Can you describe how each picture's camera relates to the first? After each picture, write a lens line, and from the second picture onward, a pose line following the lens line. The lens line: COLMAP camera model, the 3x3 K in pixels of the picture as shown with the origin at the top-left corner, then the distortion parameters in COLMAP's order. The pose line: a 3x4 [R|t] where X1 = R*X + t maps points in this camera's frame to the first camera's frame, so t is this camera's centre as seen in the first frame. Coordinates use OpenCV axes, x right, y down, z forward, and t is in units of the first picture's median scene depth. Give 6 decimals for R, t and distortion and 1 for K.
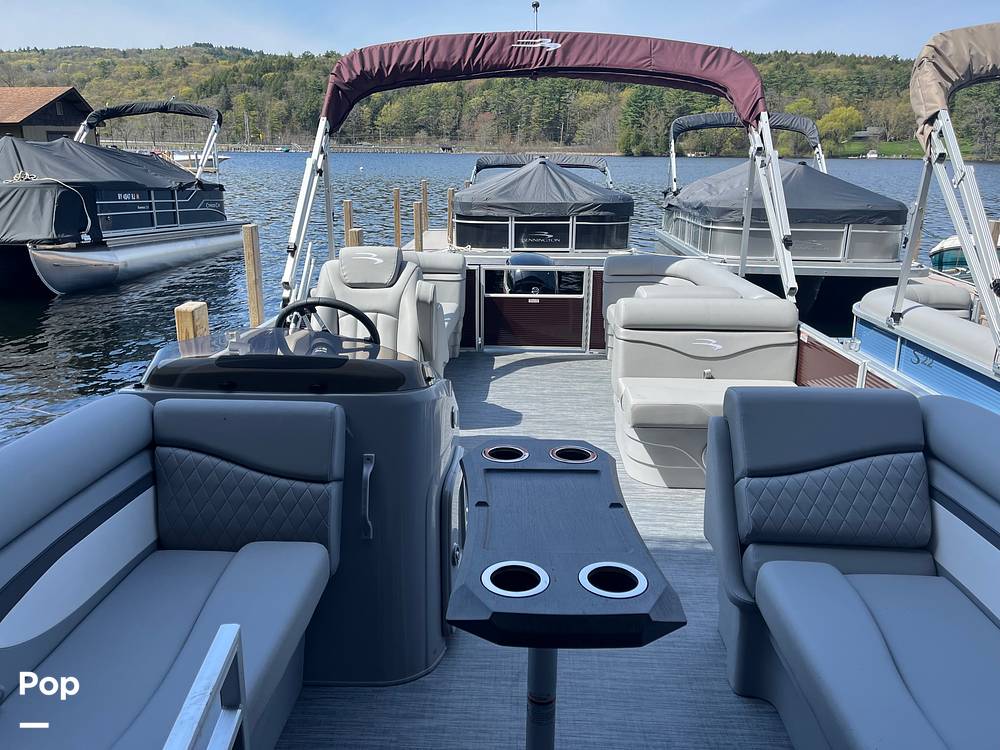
lens RADIAL K [[758.6, 0, 500.0], [0, 758.6, 375.0], [0, 0, 1]] dist [0.069512, -0.109011]
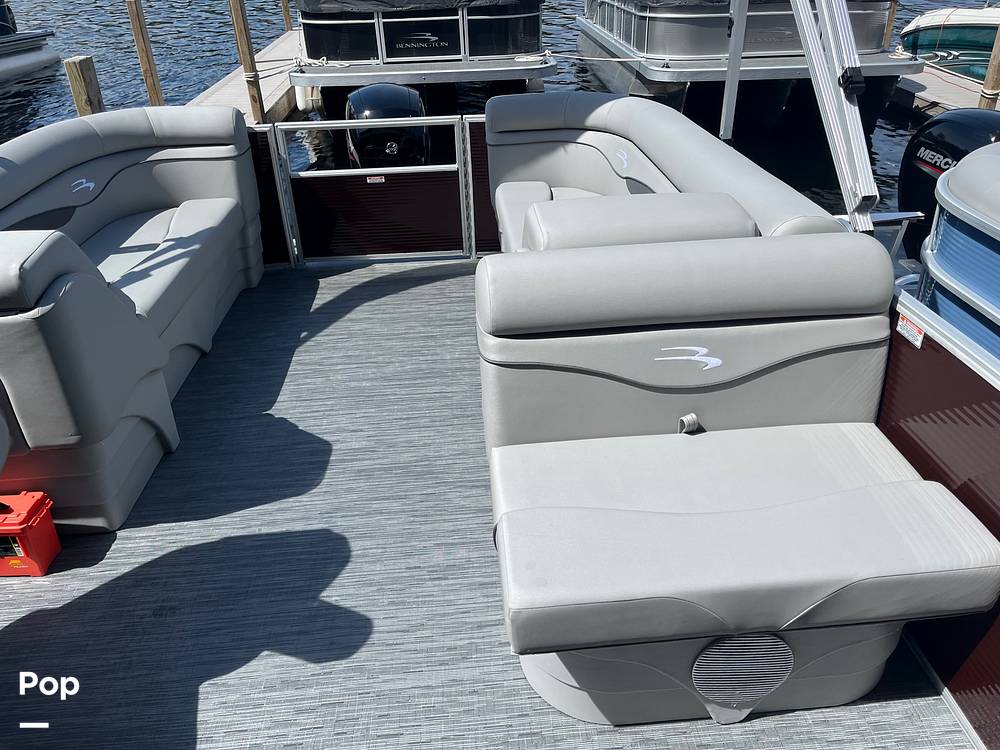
lens RADIAL K [[730.9, 0, 515.8], [0, 730.9, 362.8], [0, 0, 1]] dist [0.092638, -0.116007]
pose [[0.991885, -0.089832, 0.089969, 0.088672], [0.064558, 0.965495, 0.252294, -0.097251], [-0.109529, -0.244439, 0.963459, 0.394132]]
